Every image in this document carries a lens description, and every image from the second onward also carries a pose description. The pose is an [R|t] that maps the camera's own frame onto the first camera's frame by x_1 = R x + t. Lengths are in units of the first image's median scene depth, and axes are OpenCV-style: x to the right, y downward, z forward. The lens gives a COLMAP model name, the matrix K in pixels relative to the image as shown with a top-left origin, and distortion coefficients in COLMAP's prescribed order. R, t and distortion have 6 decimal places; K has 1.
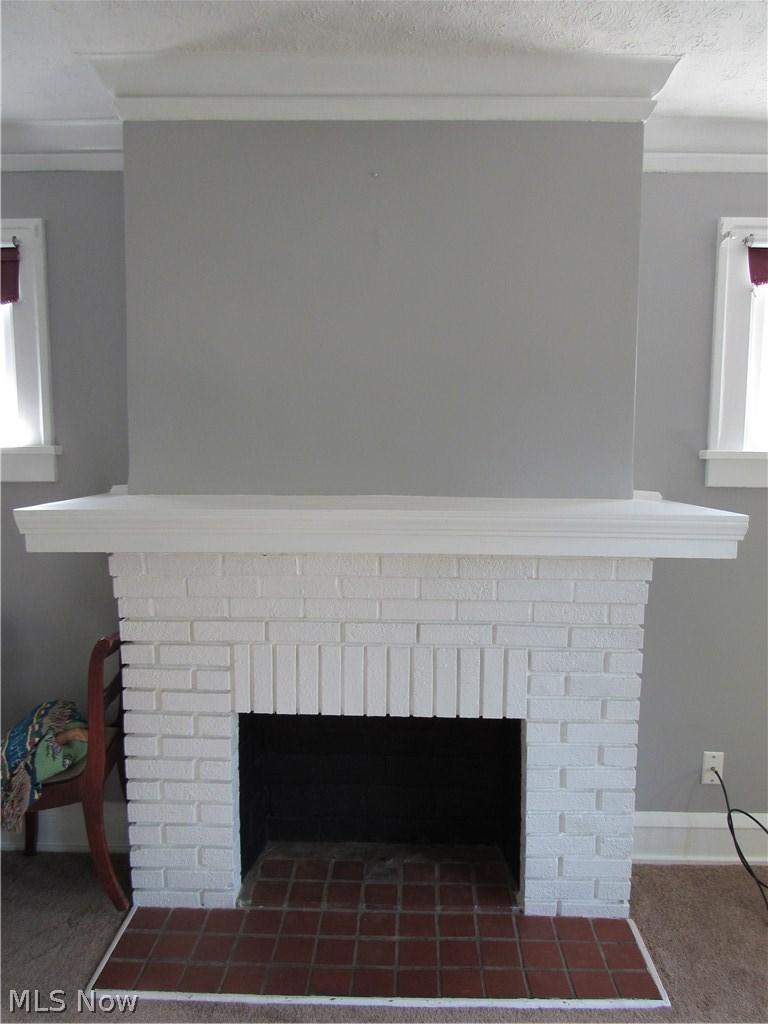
lens RADIAL K [[742.7, 0, 395.0], [0, 742.7, 526.6], [0, 0, 1]] dist [0.004026, 0.010803]
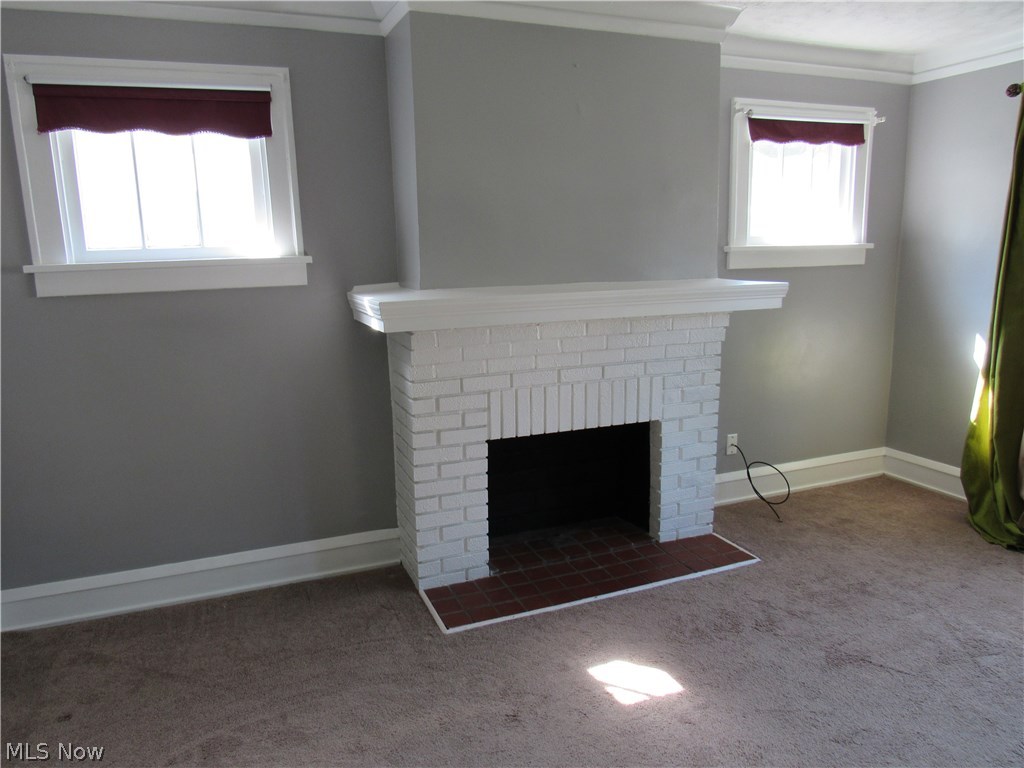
lens RADIAL K [[742.7, 0, 511.8], [0, 742.7, 384.8], [0, 0, 1]] dist [0.004026, 0.010803]
pose [[0.914262, -0.099934, 0.392605, -0.731337], [0.067725, 0.993162, 0.095088, 0.011490], [-0.399423, -0.060346, 0.914778, -0.322251]]
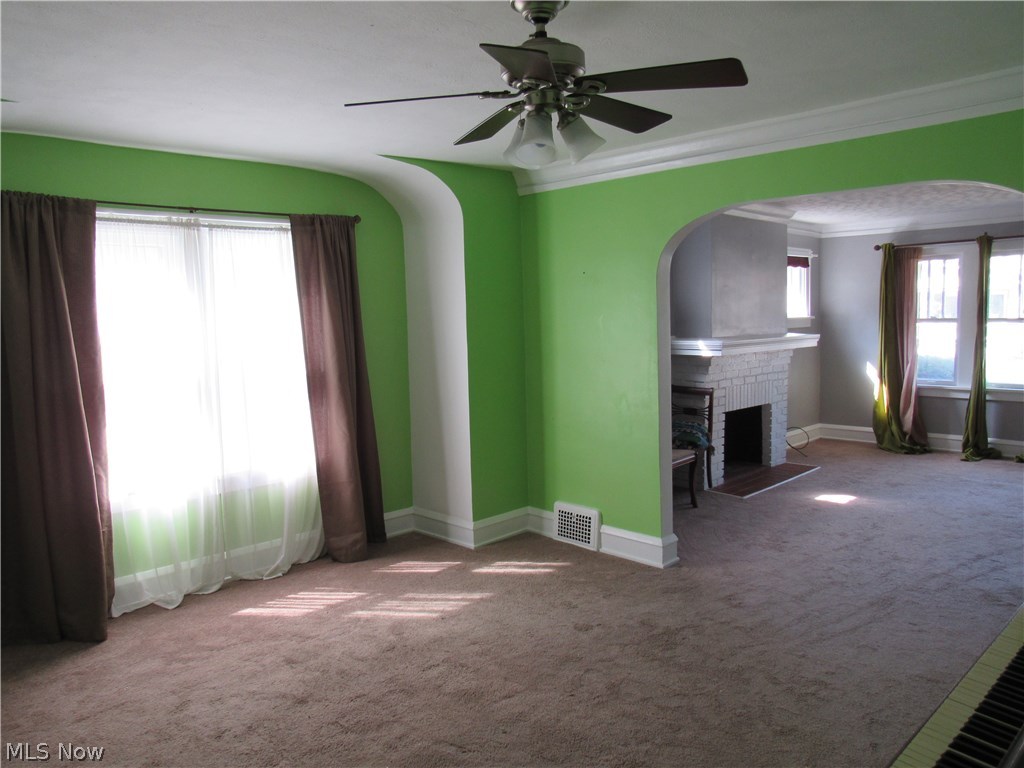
lens RADIAL K [[759.5, 0, 513.1], [0, 759.5, 384.0], [0, 0, 1]] dist [-0.006425, -0.001373]
pose [[0.689649, -0.089352, 0.718610, -2.908949], [0.100415, 0.994571, 0.027297, -0.022044], [-0.717148, 0.053334, 0.694877, -0.469623]]
